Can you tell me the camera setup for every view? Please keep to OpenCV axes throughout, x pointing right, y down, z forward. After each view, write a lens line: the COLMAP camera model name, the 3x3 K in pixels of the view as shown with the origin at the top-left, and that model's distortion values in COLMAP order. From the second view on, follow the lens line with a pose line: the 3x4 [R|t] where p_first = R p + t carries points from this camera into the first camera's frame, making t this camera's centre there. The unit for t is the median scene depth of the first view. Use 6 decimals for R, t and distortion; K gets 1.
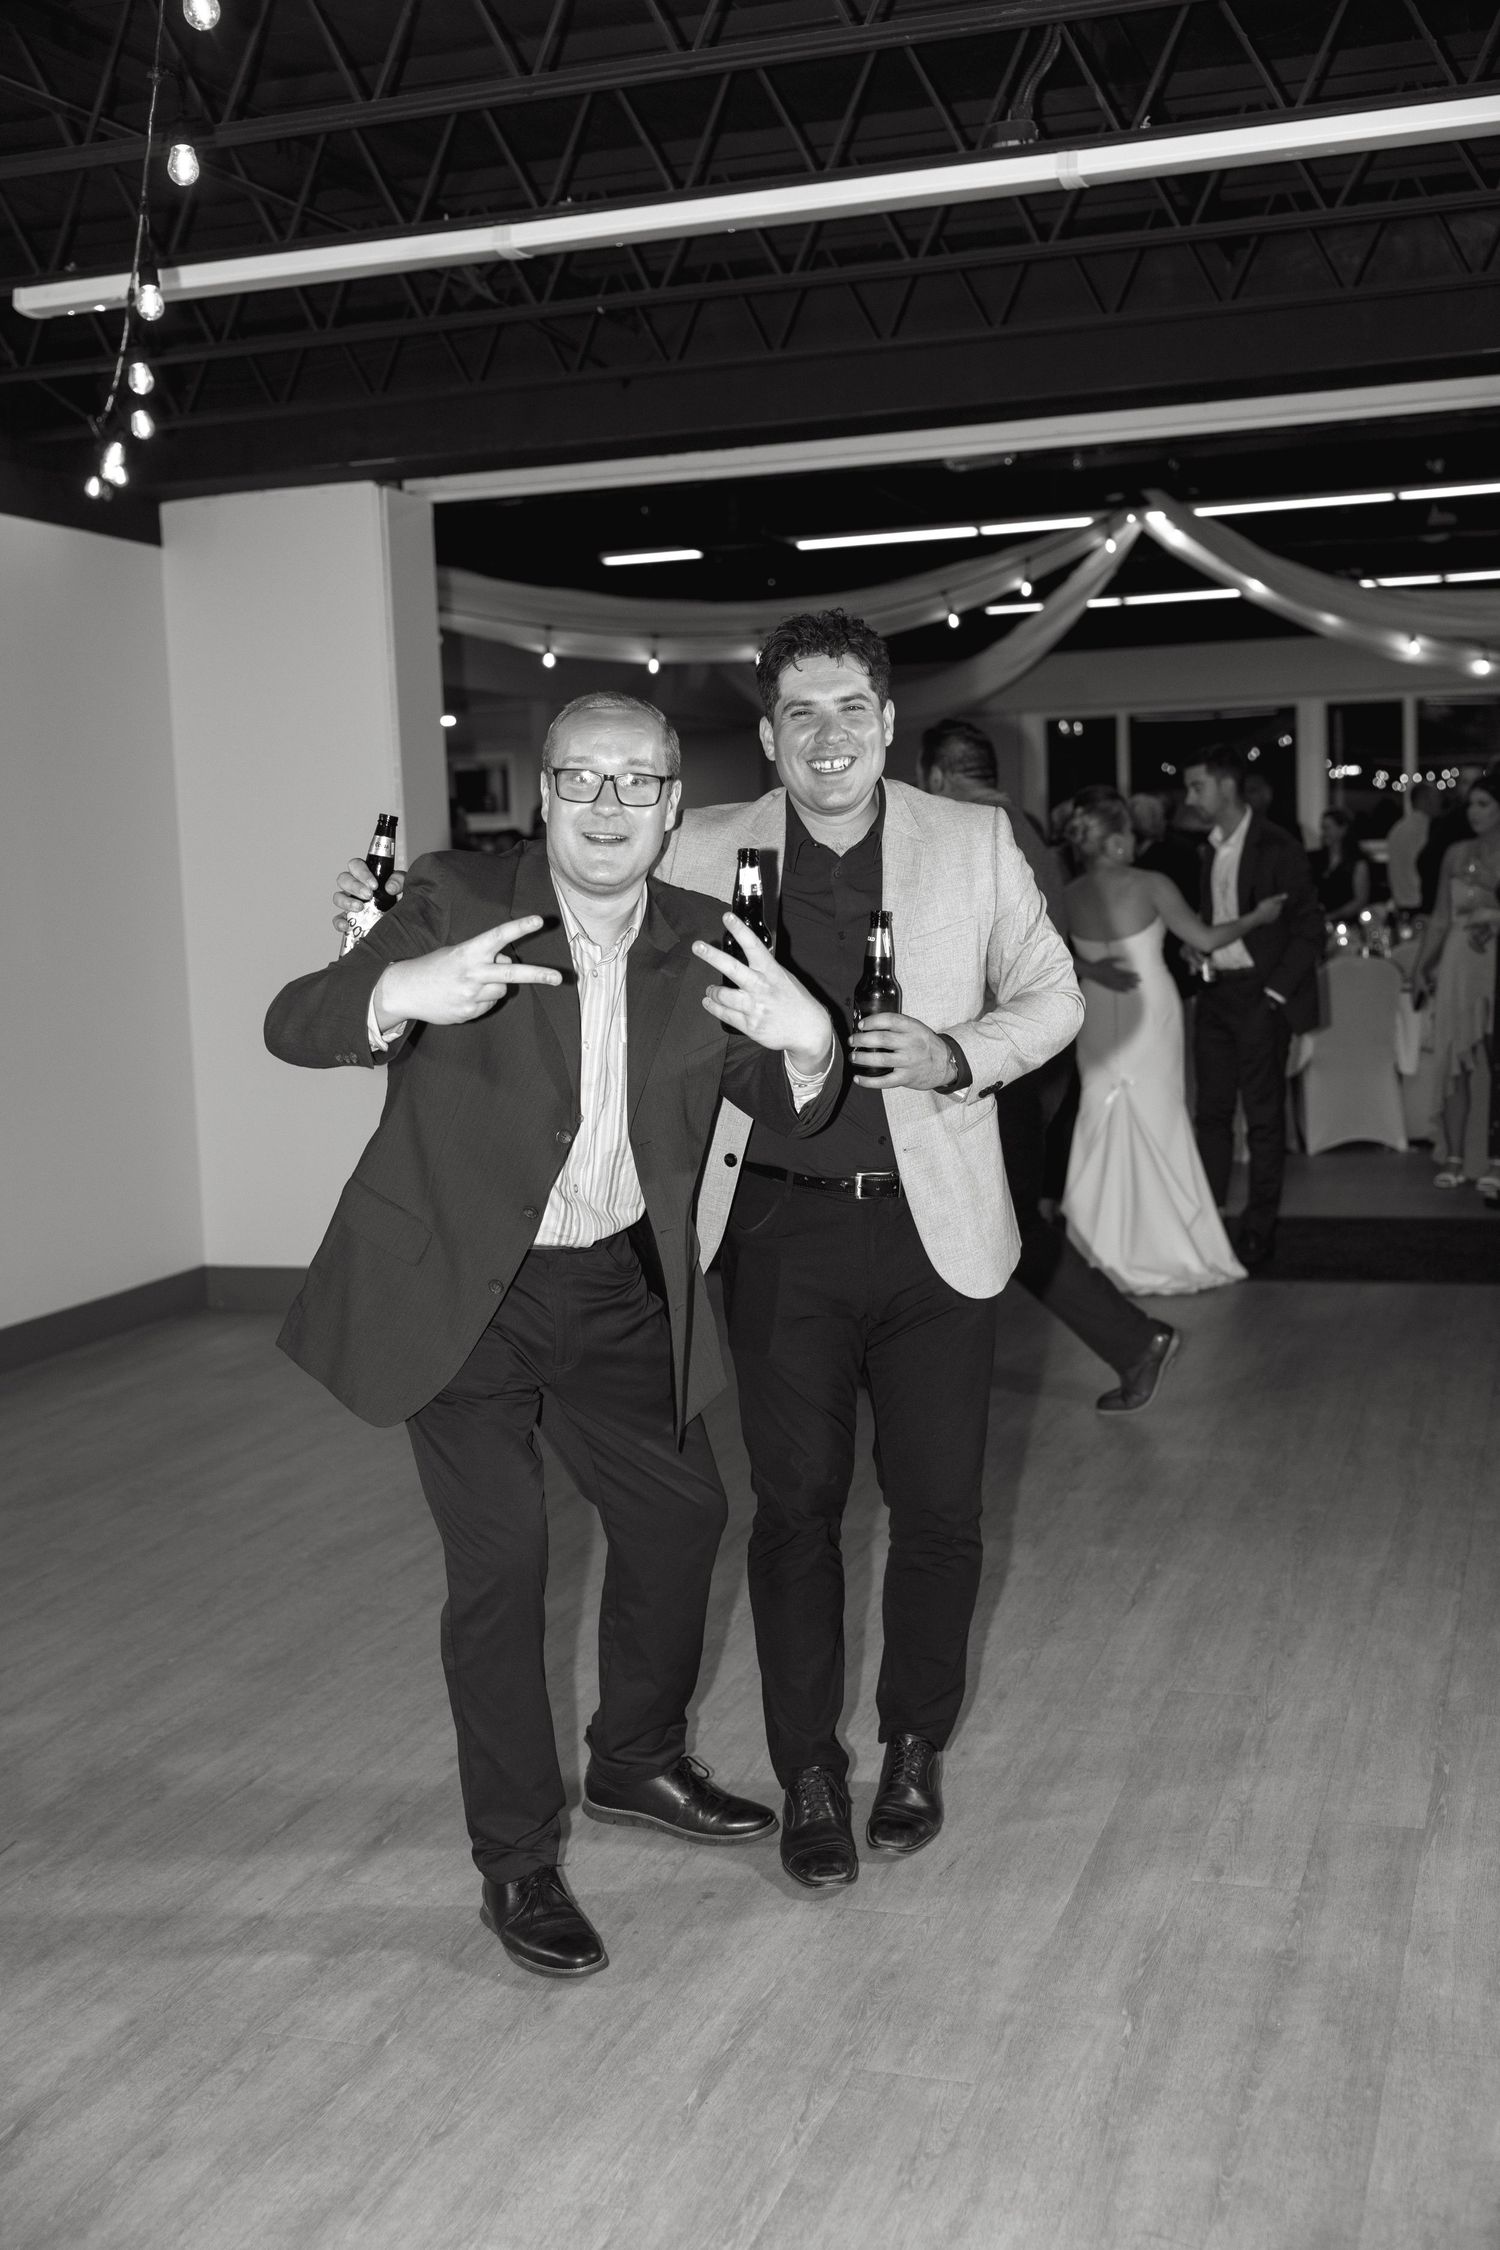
lens RADIAL K [[2483.5, 0, 750.0], [0, 2483.5, 1125.0], [0, 0, 1]] dist [0.007756, -0.030081]
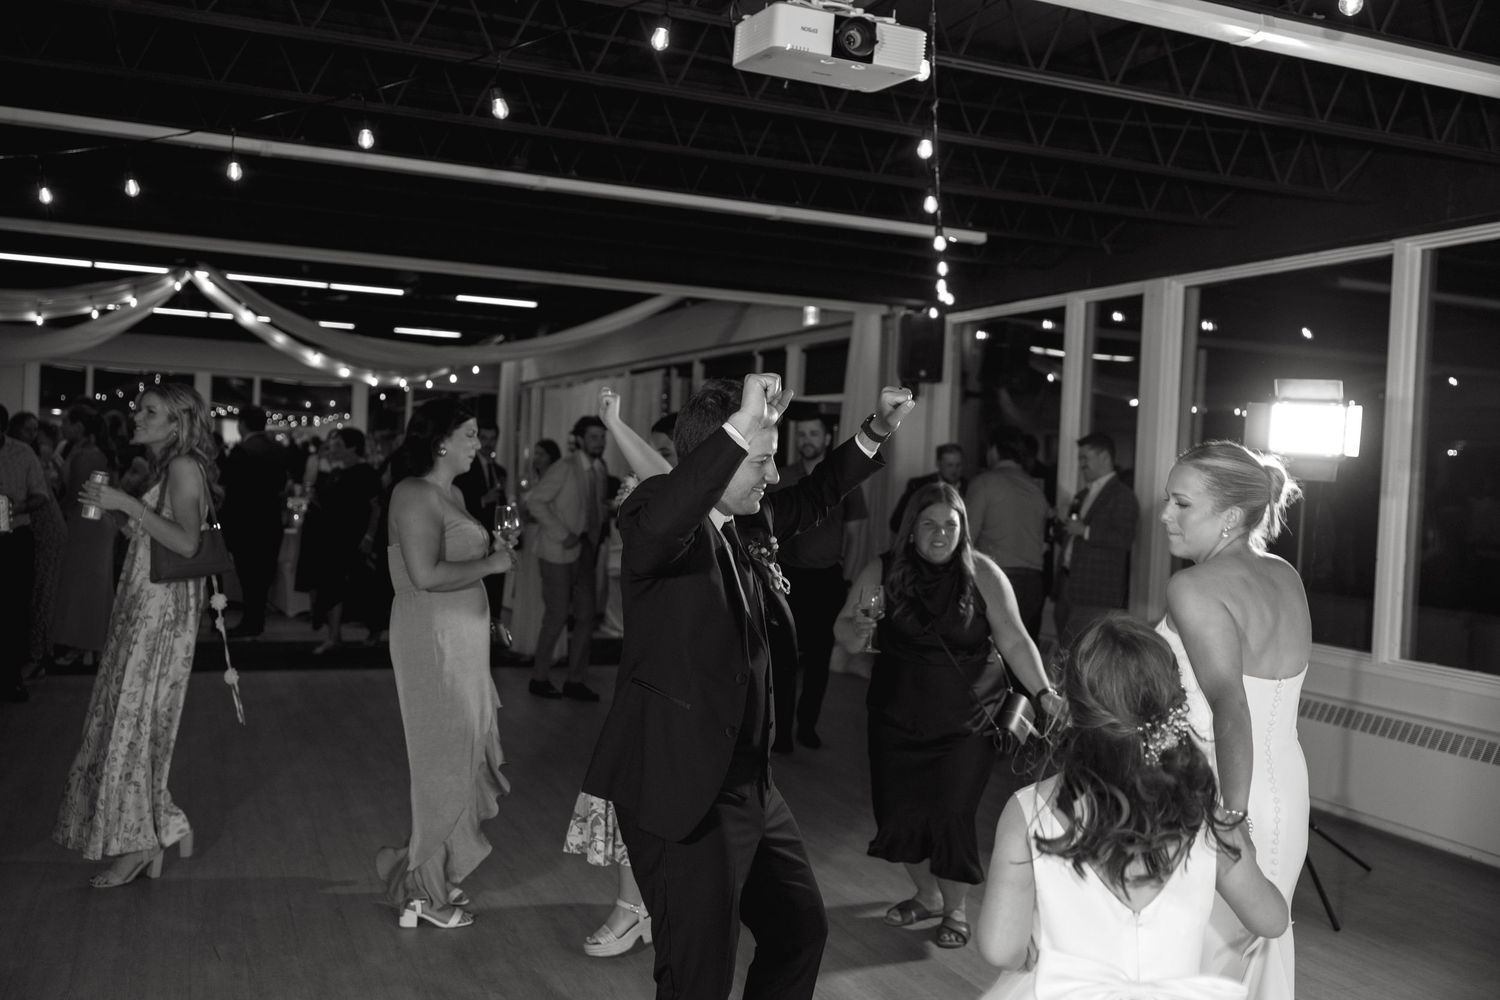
lens RADIAL K [[1320.3, 0, 750.0], [0, 1320.3, 500.0], [0, 0, 1]] dist [-0.008717, -0.006125]
pose [[0.753571, 0.060848, 0.654544, -0.172141], [-0.008138, 0.996494, -0.083267, 0.007226], [-0.657316, 0.057421, 0.751425, -0.021533]]
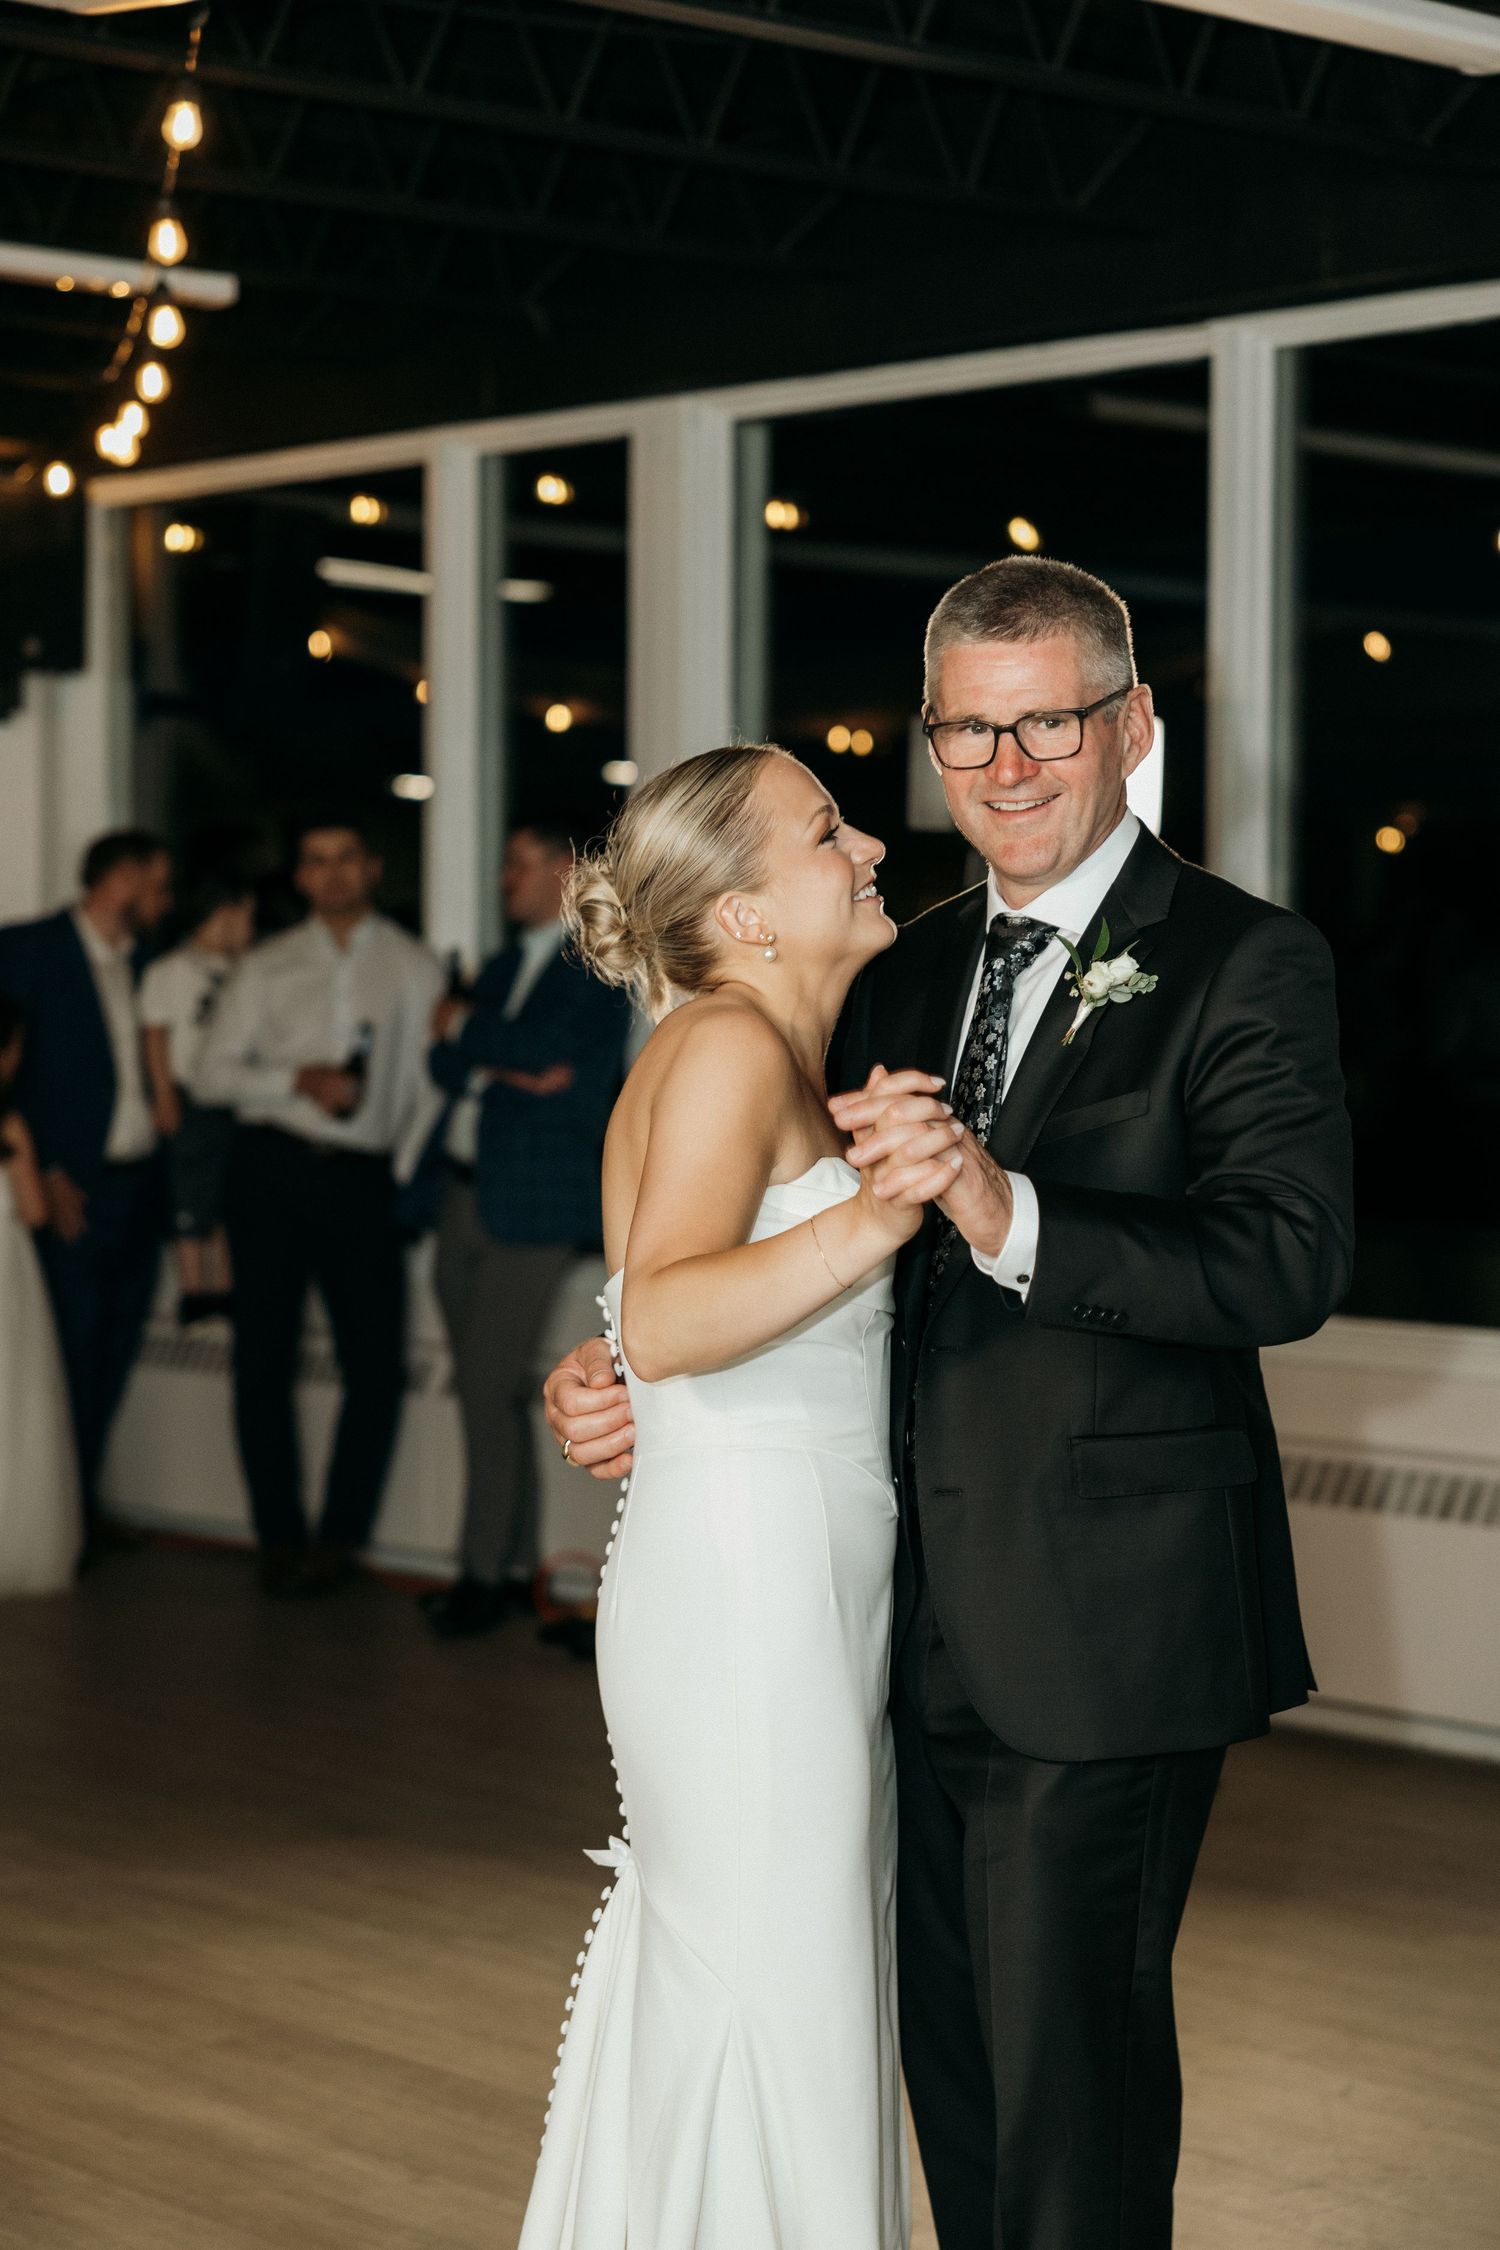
lens RADIAL K [[4256.7, 0, 750.0], [0, 4256.7, 1125.0], [0, 0, 1]] dist [0.041469, 0.069466]
pose [[0.498585, 0.016790, 0.866678, -0.267050], [0.061428, 0.996614, -0.054646, 0.021827], [-0.864662, 0.080484, 0.495865, -0.064445]]
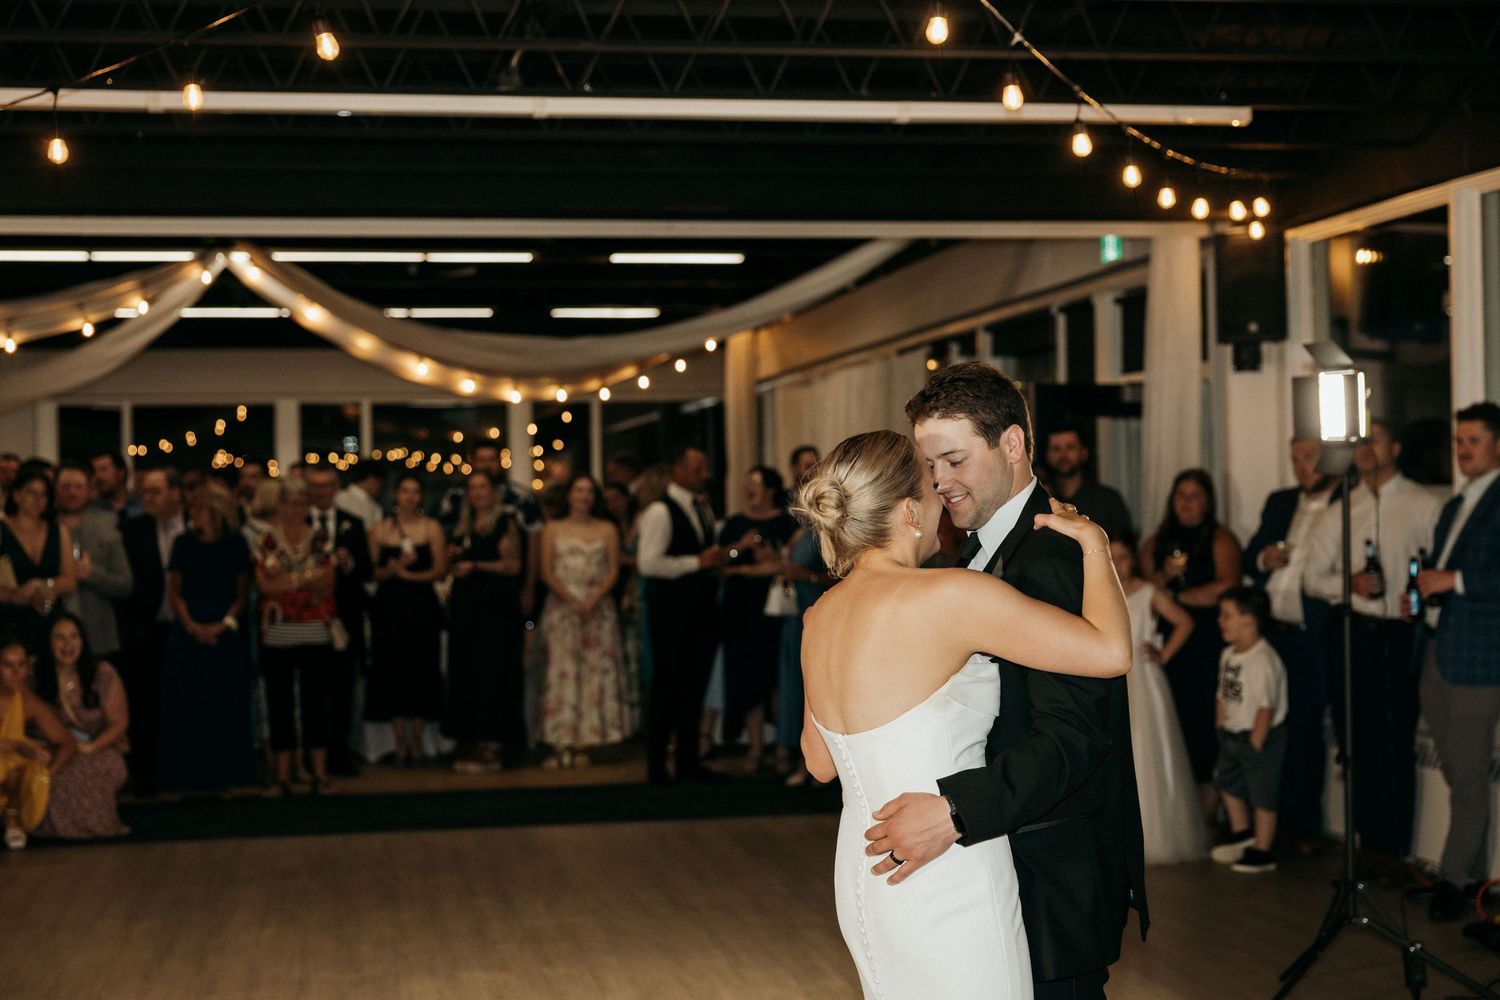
lens RADIAL K [[2229.5, 0, 750.0], [0, 2229.5, 500.0], [0, 0, 1]] dist [-0.010178, 0.054128]
pose [[0.881267, 0.028295, 0.471771, -0.143530], [0.028546, 0.993197, -0.112892, 0.014927], [-0.471756, 0.112955, 0.874464, -0.106547]]
